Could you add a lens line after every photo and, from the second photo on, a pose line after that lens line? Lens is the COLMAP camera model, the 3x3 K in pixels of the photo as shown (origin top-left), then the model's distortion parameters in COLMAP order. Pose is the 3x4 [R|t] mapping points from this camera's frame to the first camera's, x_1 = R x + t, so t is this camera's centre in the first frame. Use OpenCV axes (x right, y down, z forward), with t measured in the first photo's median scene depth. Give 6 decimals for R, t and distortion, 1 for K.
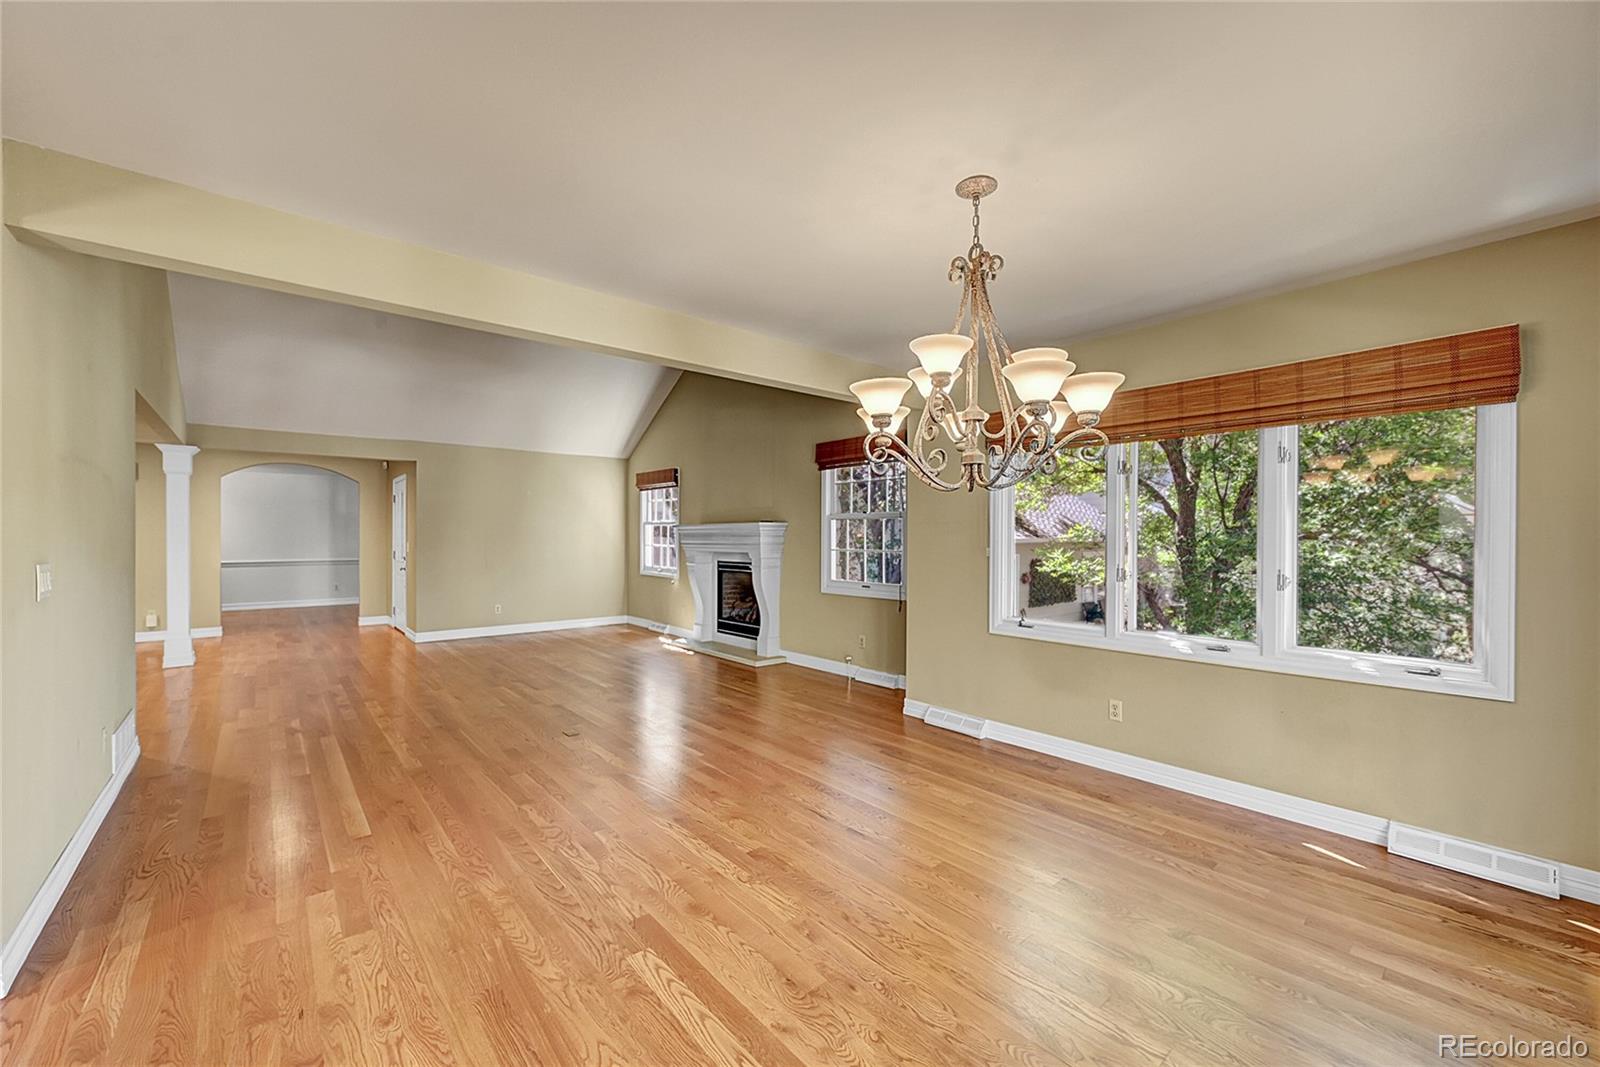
lens RADIAL K [[662.0, 0, 794.0], [0, 662.0, 533.6], [0, 0, 1]] dist [0.011466, -0.000272]
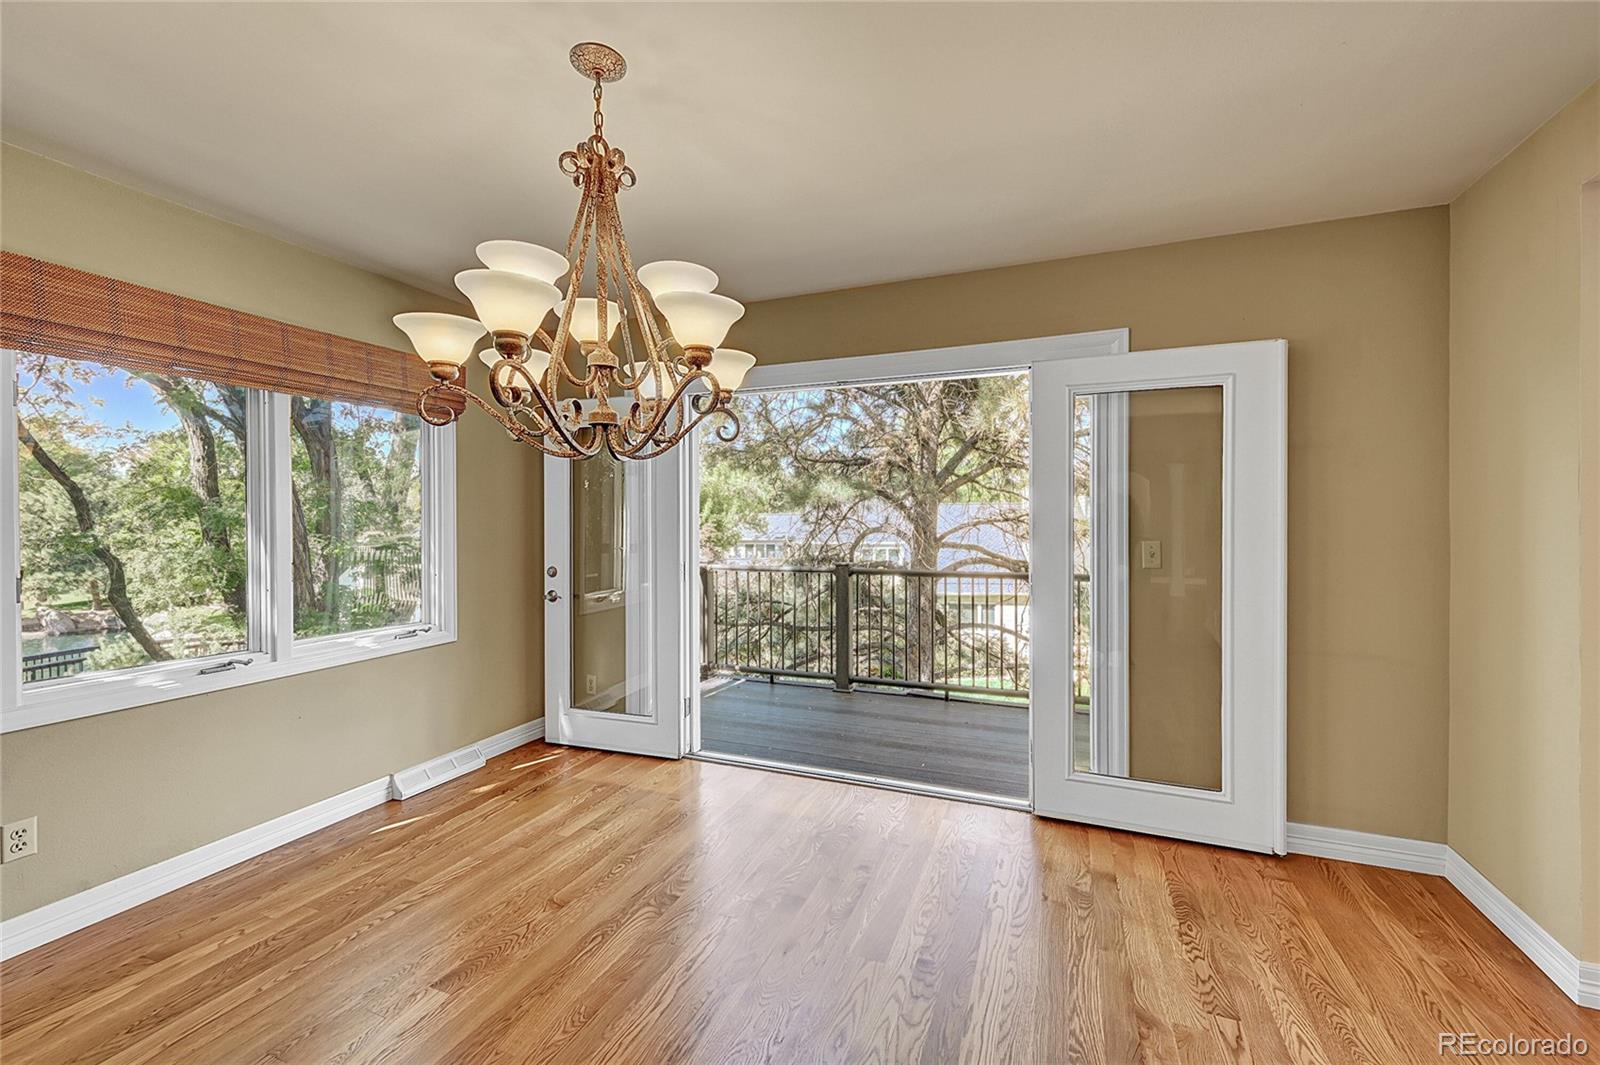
lens RADIAL K [[654.8, 0, 793.4], [0, 654.8, 527.7], [0, 0, 1]] dist [0.001884, 0.000556]
pose [[-0.471399, -0.003349, 0.881914, -0.396277], [0.003493, 0.999978, 0.005665, 0.013427], [-0.881913, 0.005750, -0.471377, 0.949113]]
